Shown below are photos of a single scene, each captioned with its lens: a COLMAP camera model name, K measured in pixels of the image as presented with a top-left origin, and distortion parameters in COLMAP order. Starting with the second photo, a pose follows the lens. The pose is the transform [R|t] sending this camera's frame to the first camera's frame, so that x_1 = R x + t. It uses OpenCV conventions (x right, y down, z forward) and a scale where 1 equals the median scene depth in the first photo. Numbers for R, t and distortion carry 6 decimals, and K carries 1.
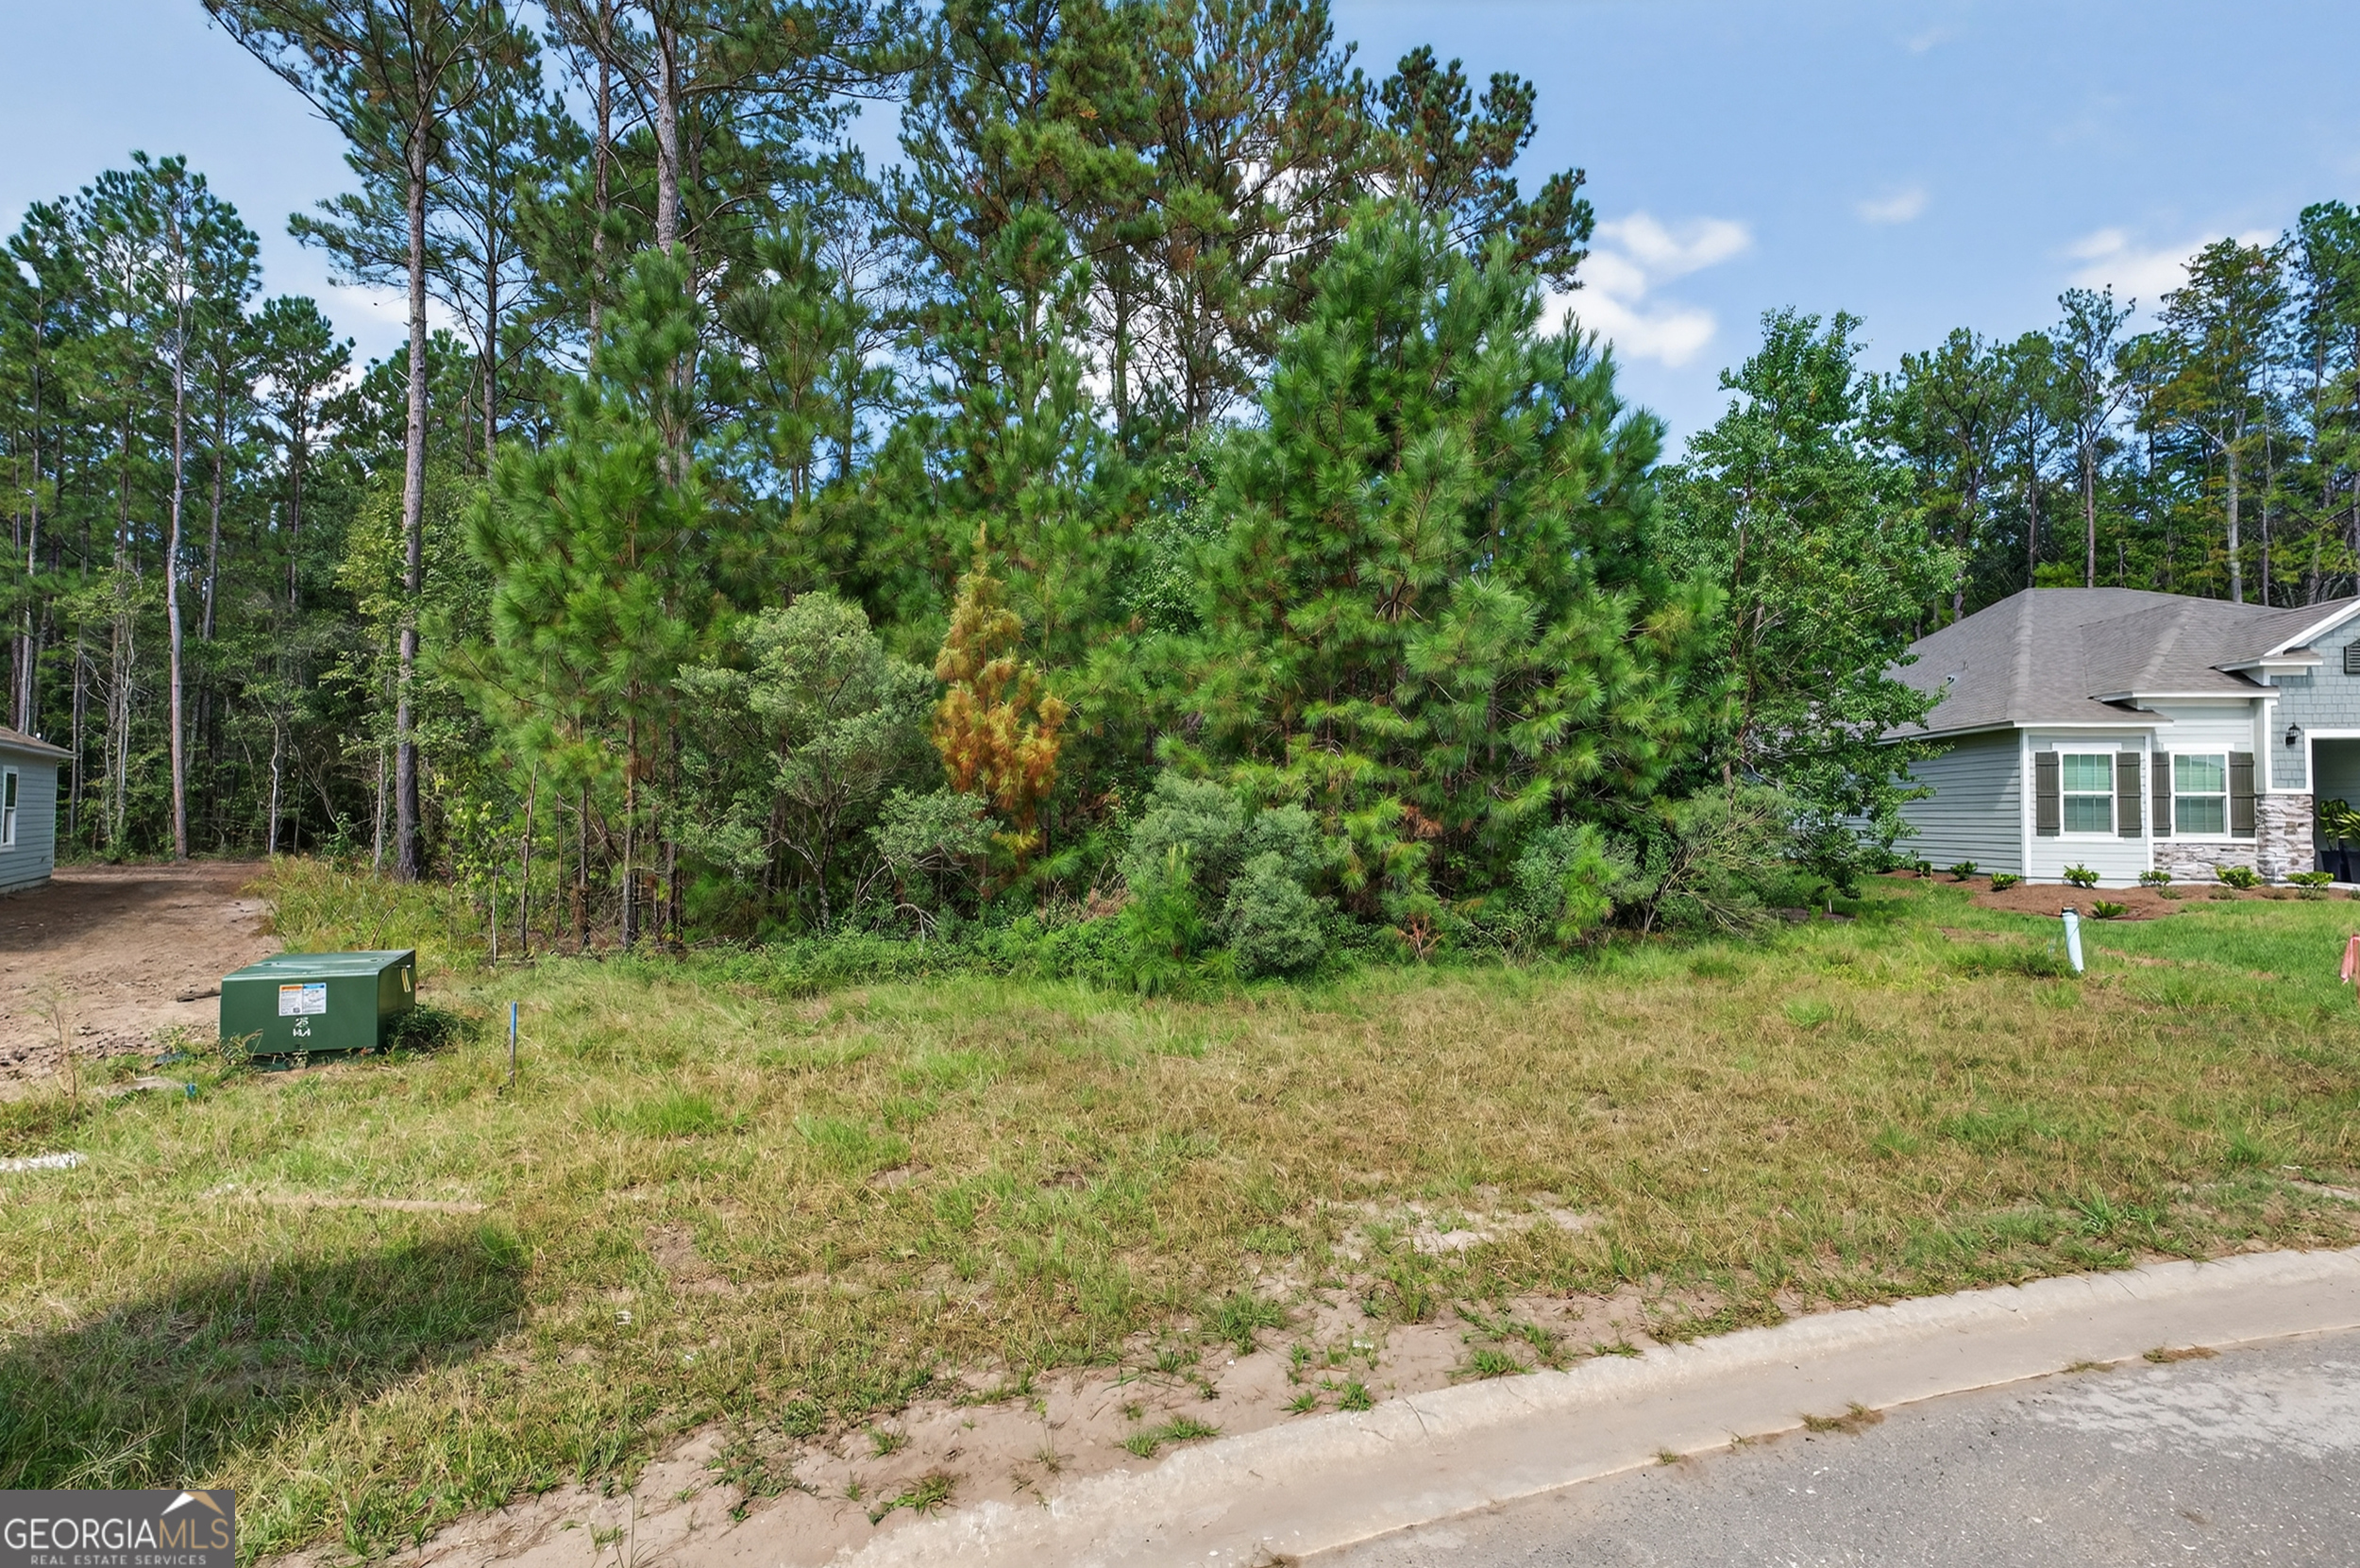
lens RADIAL K [[1127.8, 0, 1184.0], [0, 1127.8, 786.2], [0, 0, 1]] dist [-0.012152, 0.013879]
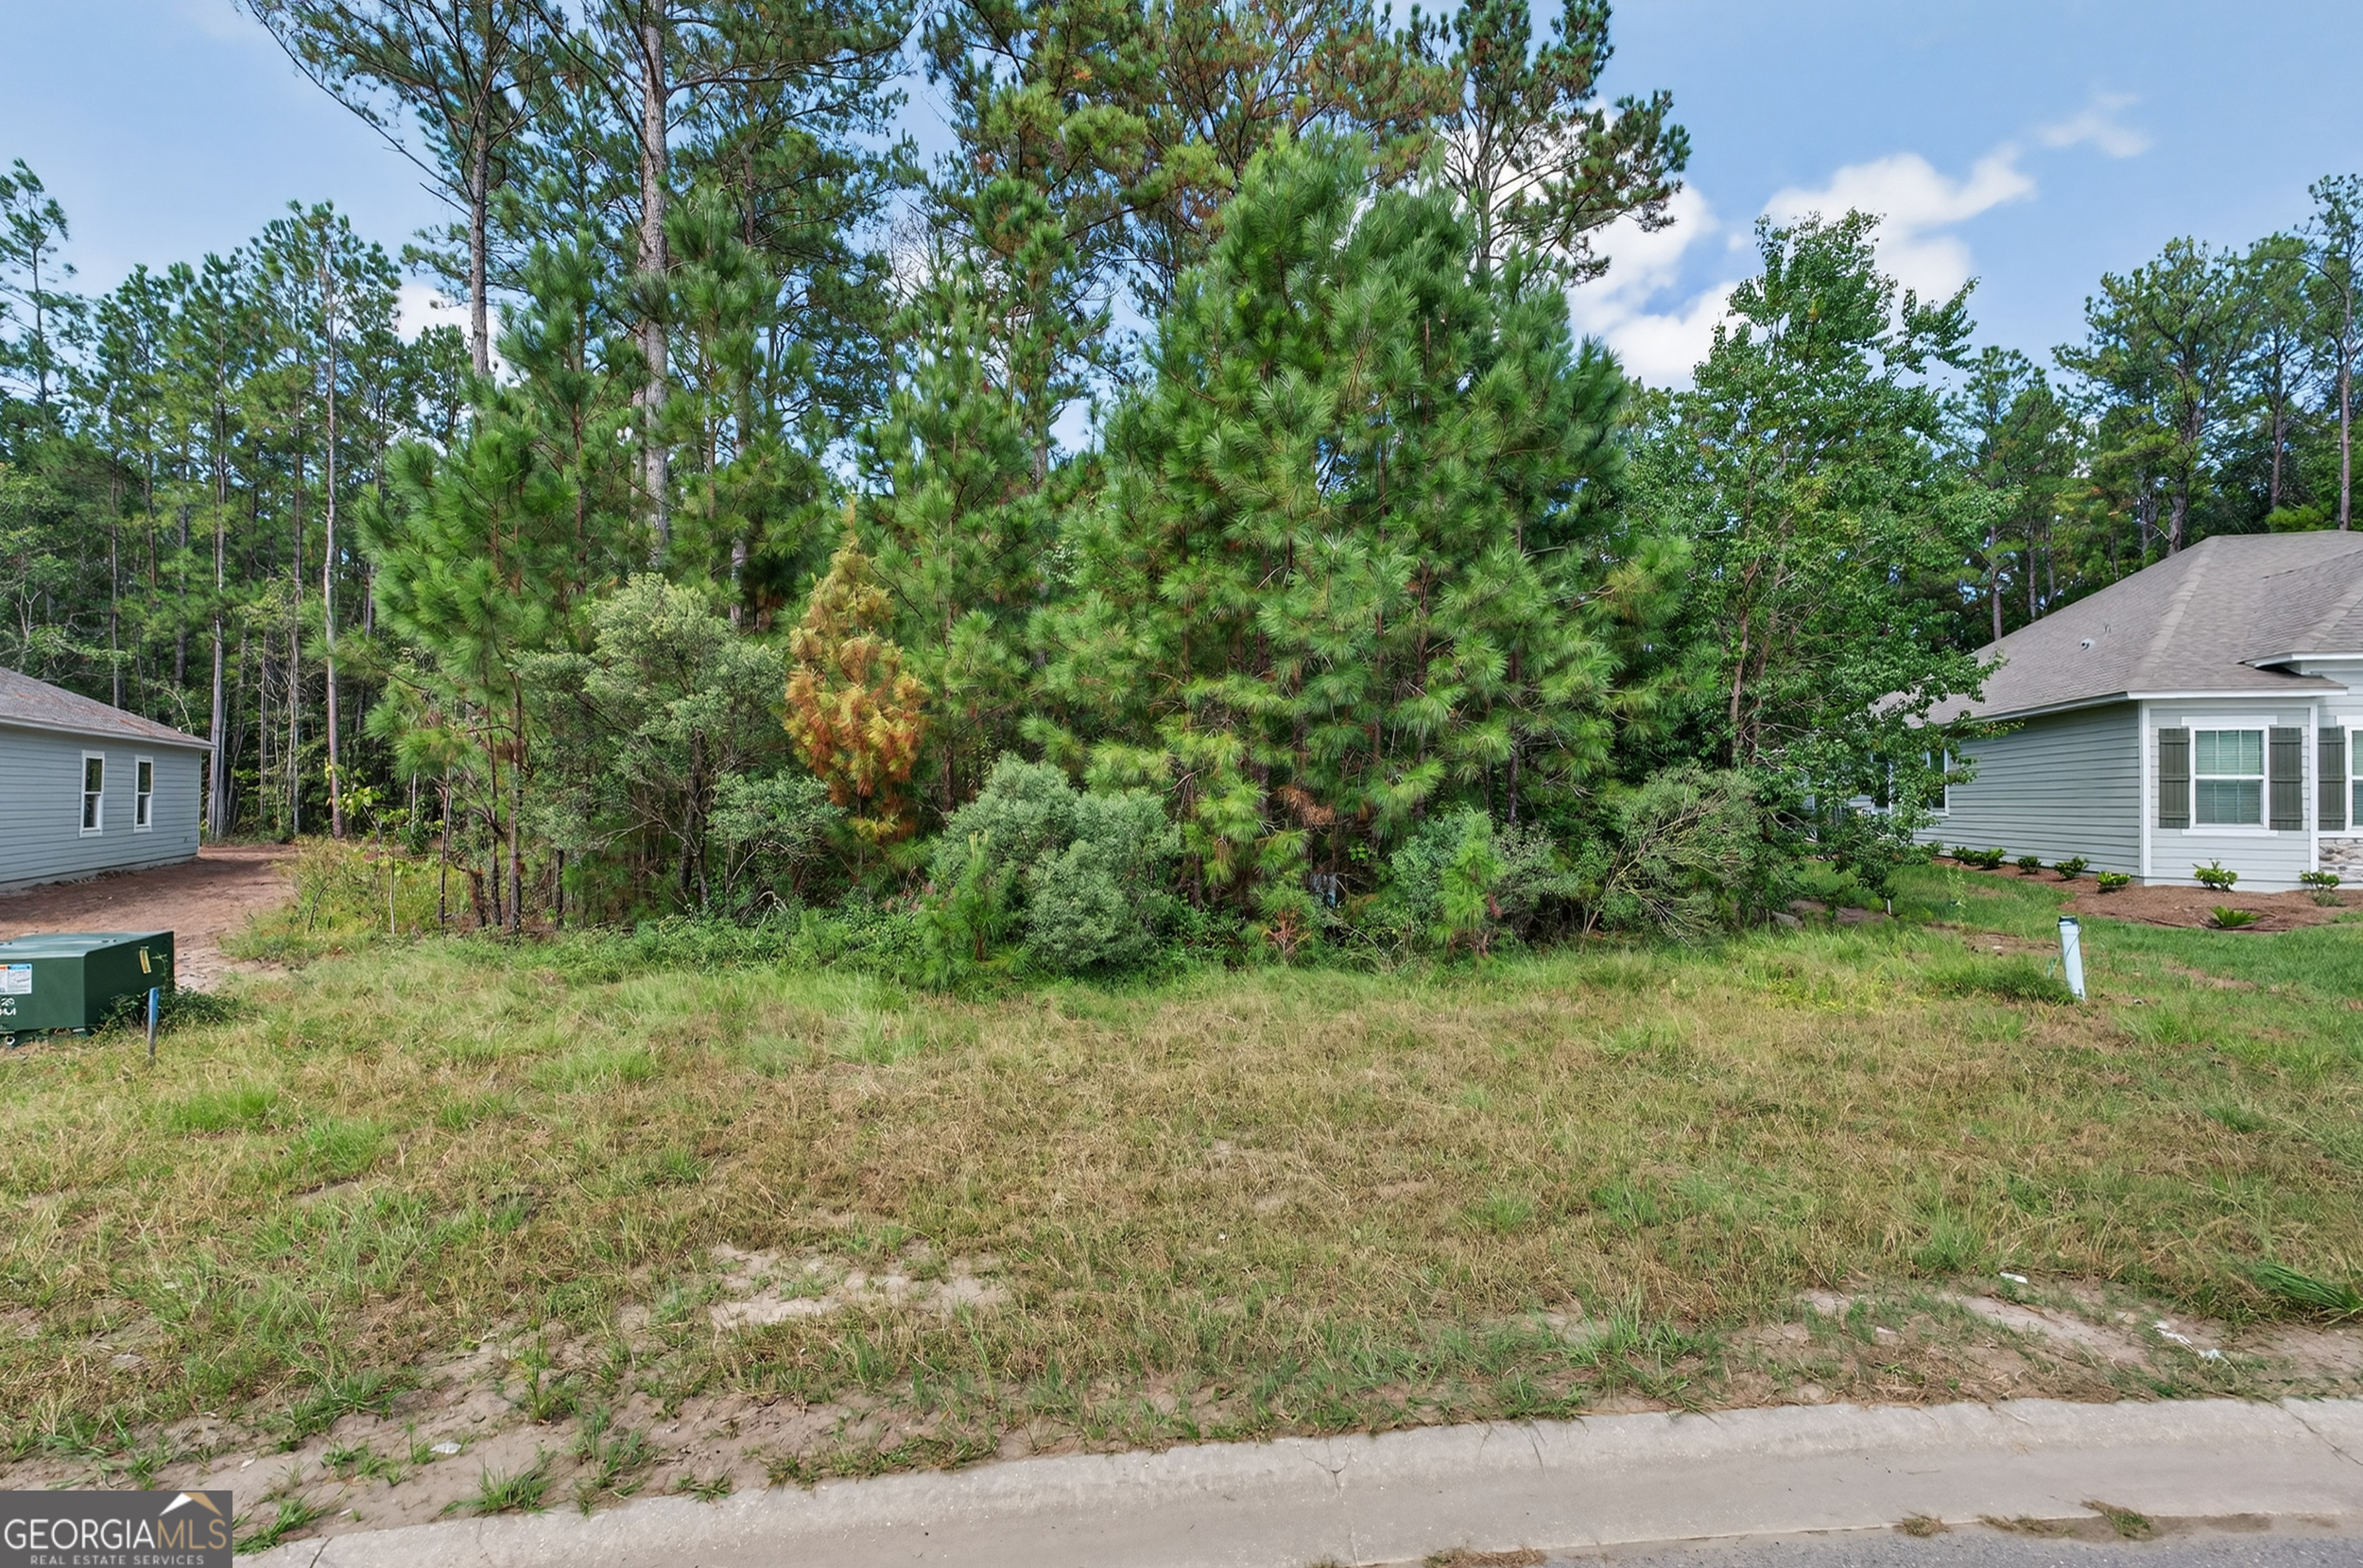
lens RADIAL K [[1129.2, 0, 1181.5], [0, 1129.2, 786.8], [0, 0, 1]] dist [-0.012152, 0.013879]
pose [[0.988232, -0.000265, -0.152965, 0.219492], [0.002014, 0.999934, 0.011280, 0.003105], [0.152952, -0.011456, 0.988167, 0.077396]]
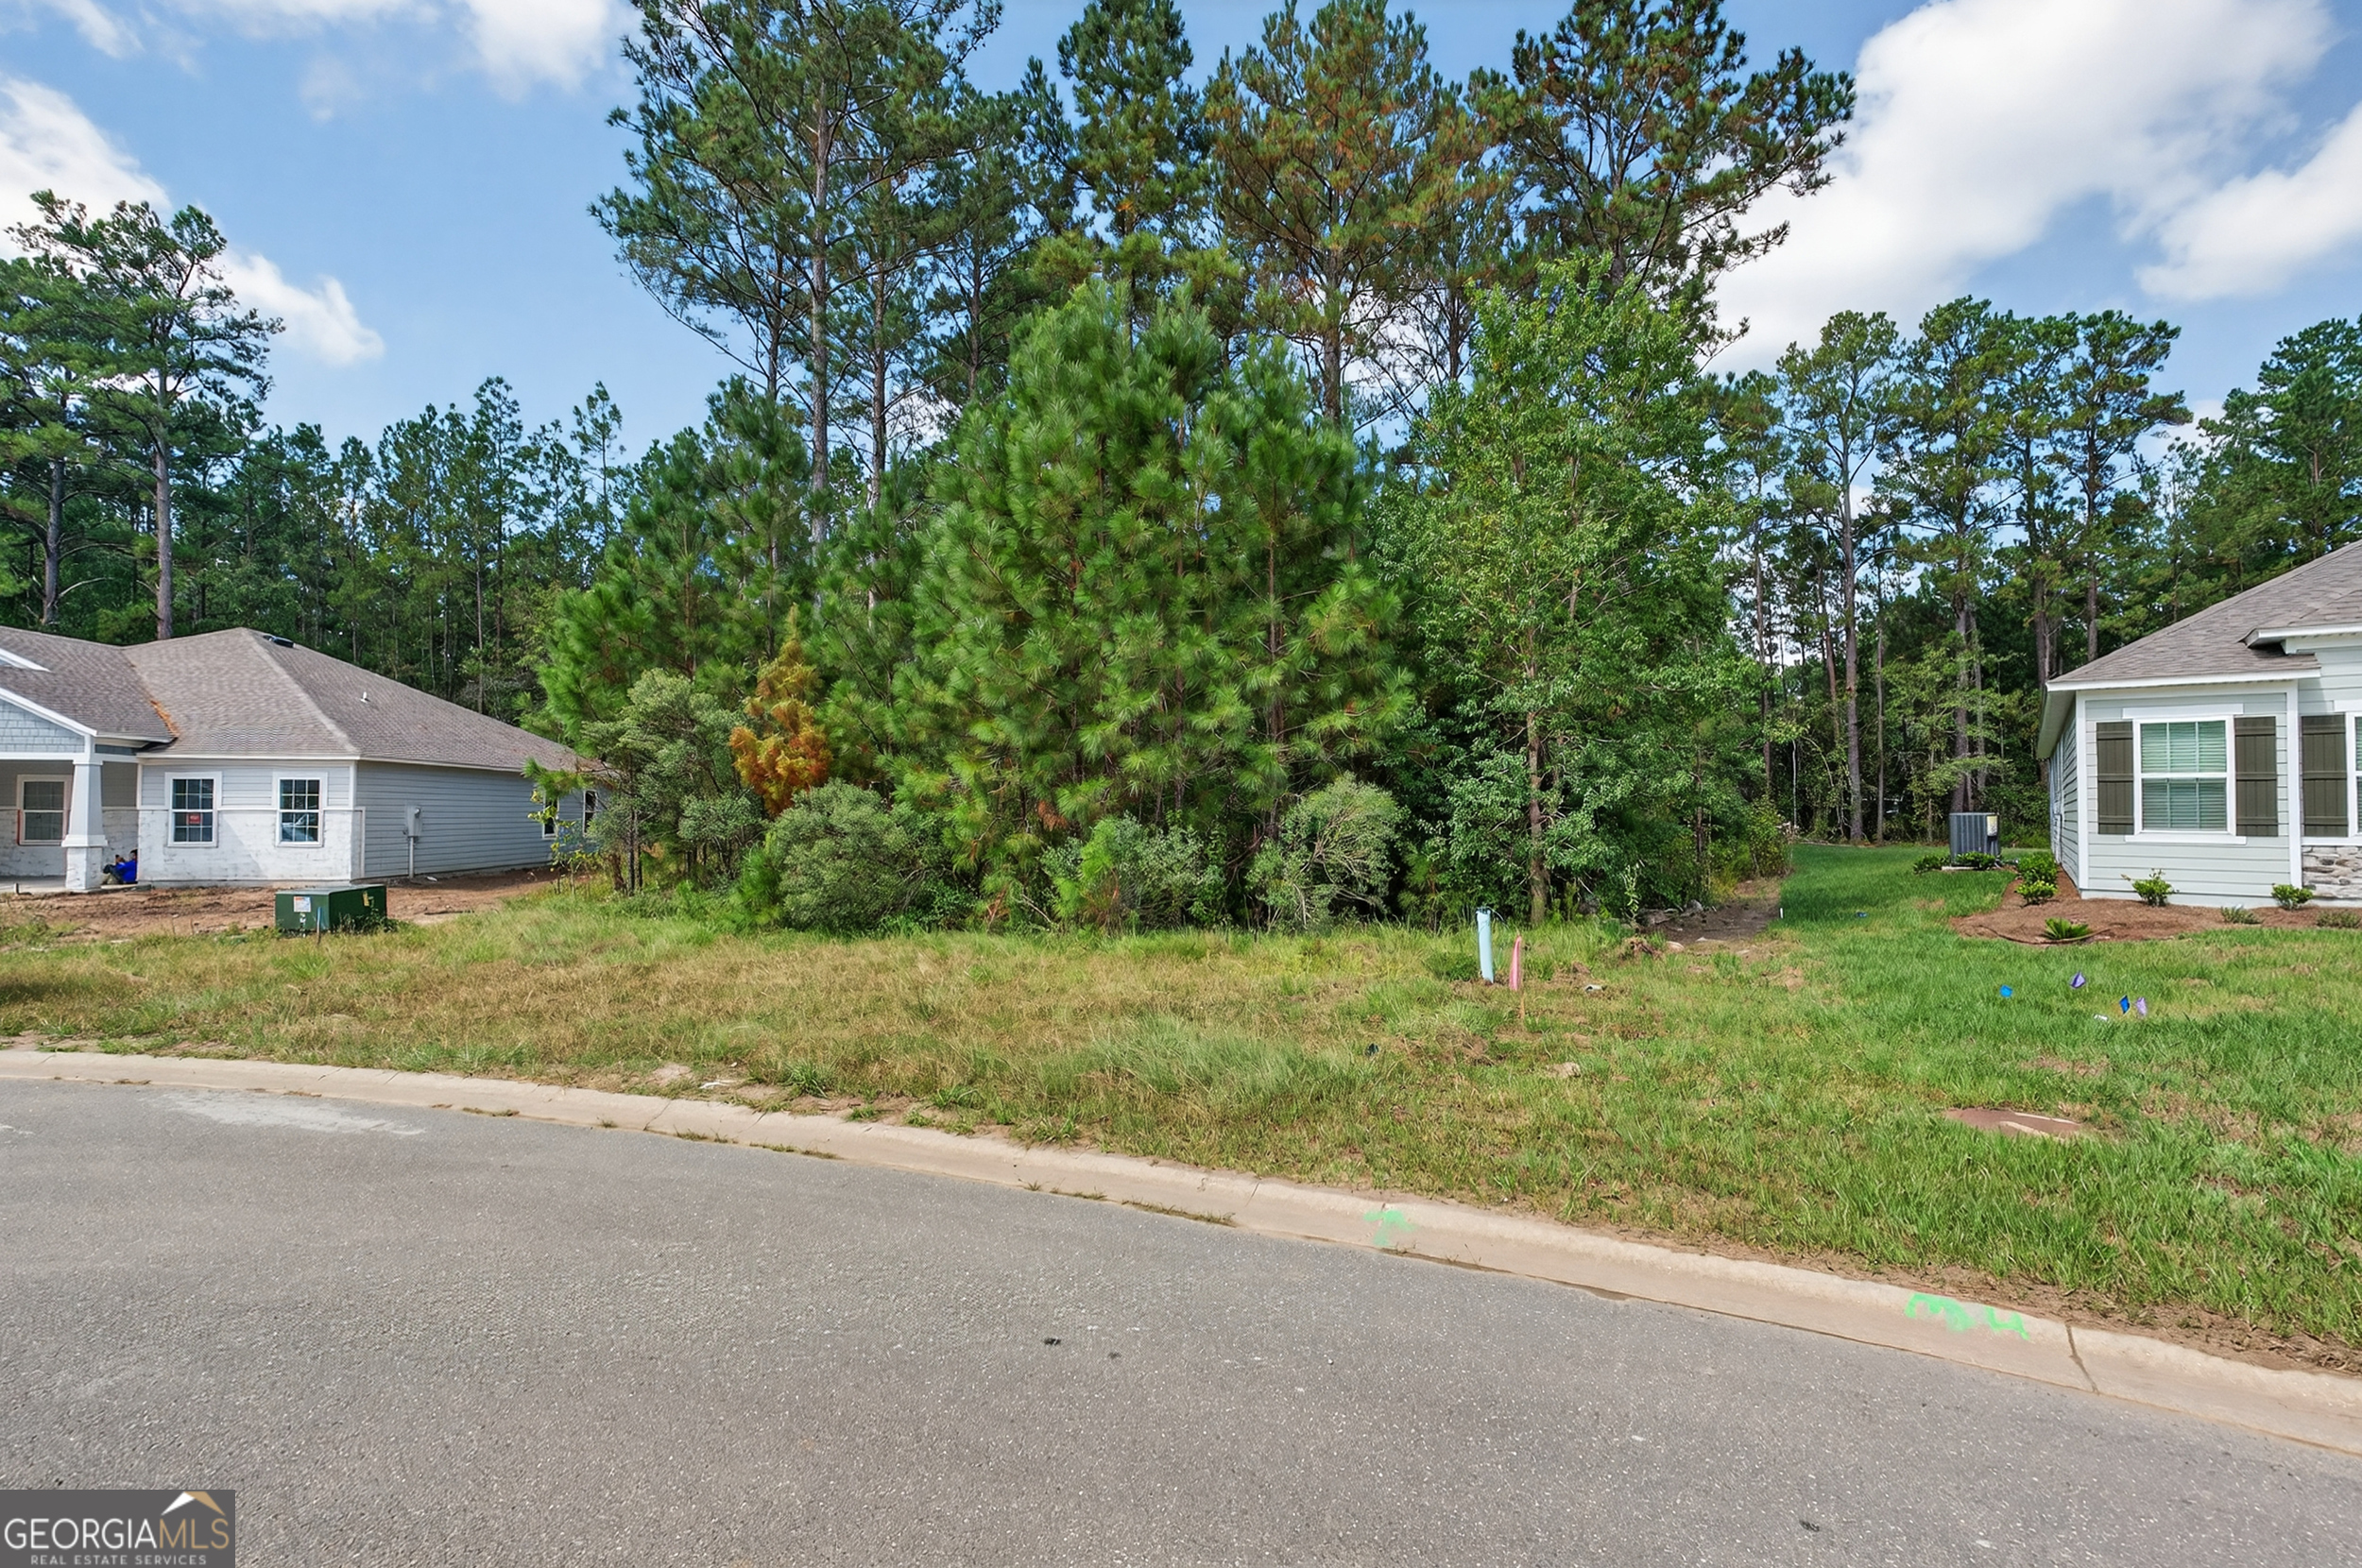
lens RADIAL K [[1128.6, 0, 1174.0], [0, 1128.6, 792.1], [0, 0, 1]] dist [-0.012152, 0.013879]
pose [[0.849576, -0.014176, -0.527276, 0.832265], [0.017322, 0.999849, 0.001030, 0.006330], [0.527182, -0.010009, 0.849694, 0.053791]]
